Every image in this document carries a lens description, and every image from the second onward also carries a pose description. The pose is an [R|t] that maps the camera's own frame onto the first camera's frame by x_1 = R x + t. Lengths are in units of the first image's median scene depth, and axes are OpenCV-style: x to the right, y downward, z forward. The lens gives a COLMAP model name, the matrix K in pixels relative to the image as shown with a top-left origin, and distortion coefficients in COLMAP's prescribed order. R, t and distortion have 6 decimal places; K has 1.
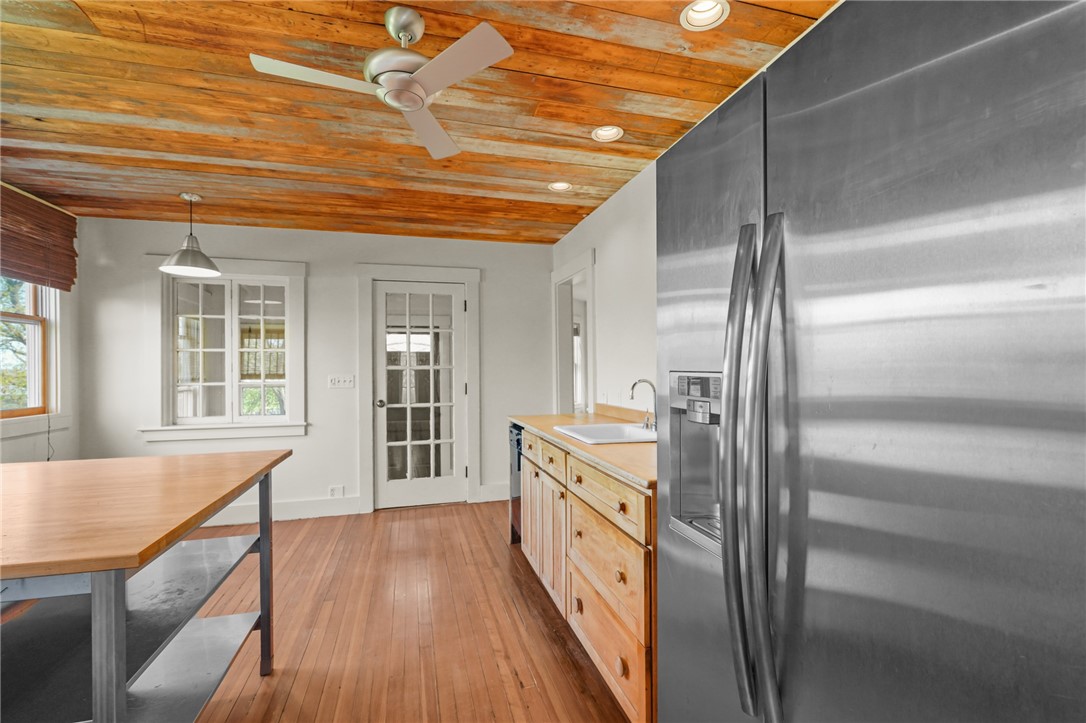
lens RADIAL K [[492.6, 0, 542.4], [0, 492.6, 366.3], [0, 0, 1]] dist [-0.002749, 0.001106]
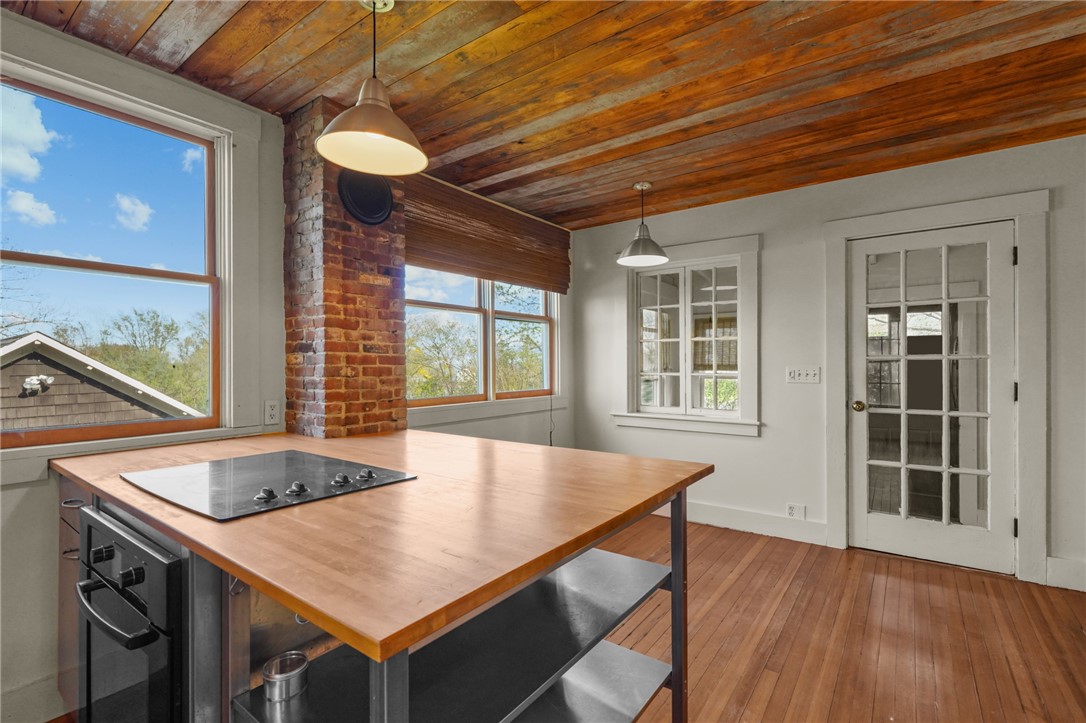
lens RADIAL K [[492.6, 0, 544.0], [0, 492.6, 363.0], [0, 0, 1]] dist [-0.002749, 0.001106]
pose [[0.621474, 0.006113, -0.783411, -0.053815], [0.001454, 0.999959, 0.008957, 0.004389], [0.783433, -0.006706, 0.621440, 0.215245]]
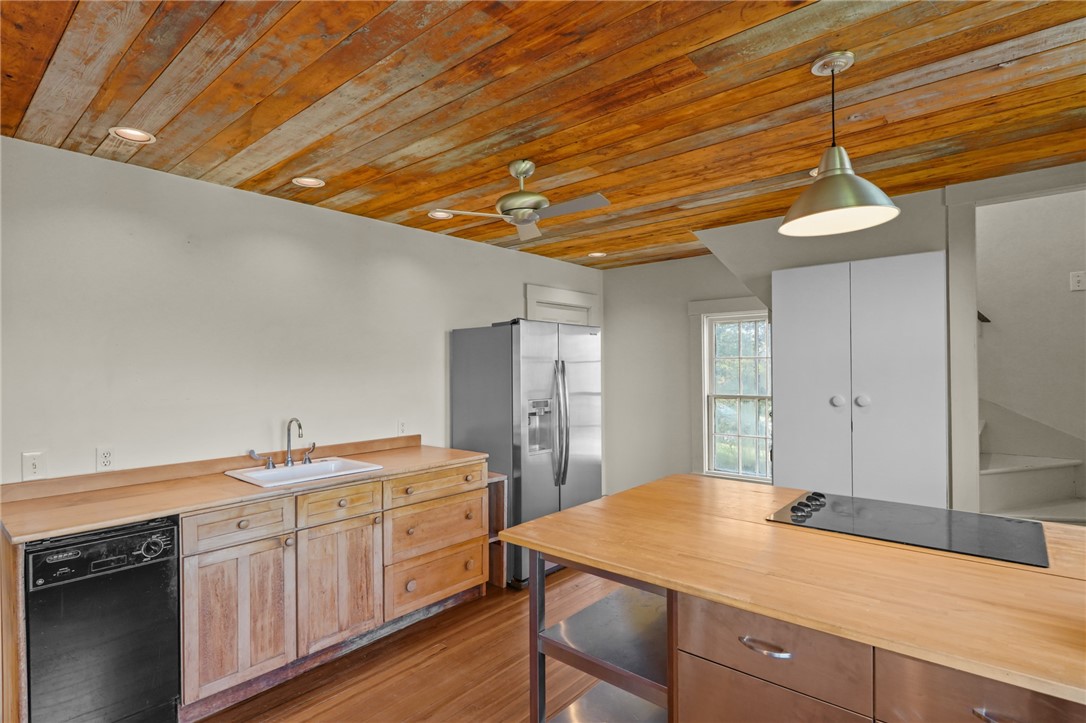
lens RADIAL K [[553.8, 0, 543.9], [0, 553.8, 367.0], [0, 0, 1]] dist [-0.003022, -0.001029]
pose [[-0.564903, 0.010866, 0.825086, -0.795951], [0.008001, 0.999938, -0.007690, -0.051289], [-0.825119, 0.002257, -0.564955, 0.903529]]
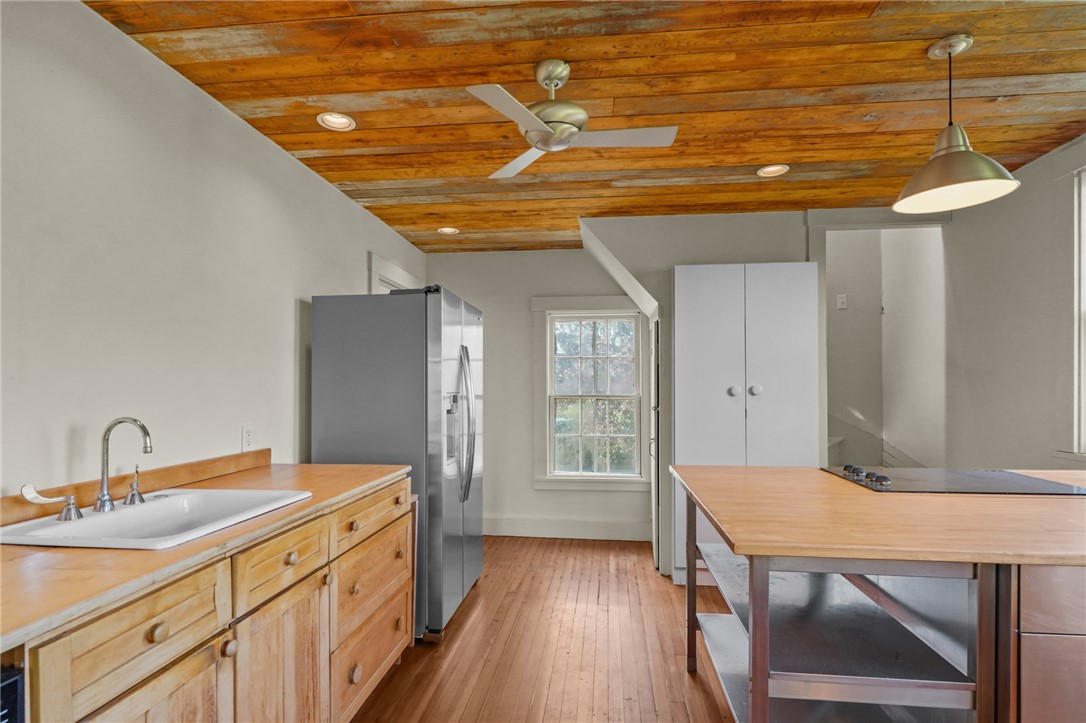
lens RADIAL K [[553.8, 0, 547.1], [0, 553.8, 382.1], [0, 0, 1]] dist [-0.003022, -0.001029]
pose [[-0.933529, 0.011358, 0.358323, -0.339772], [0.006912, 0.999882, -0.013685, -0.000717], [-0.358436, -0.010298, -0.933497, 1.037195]]
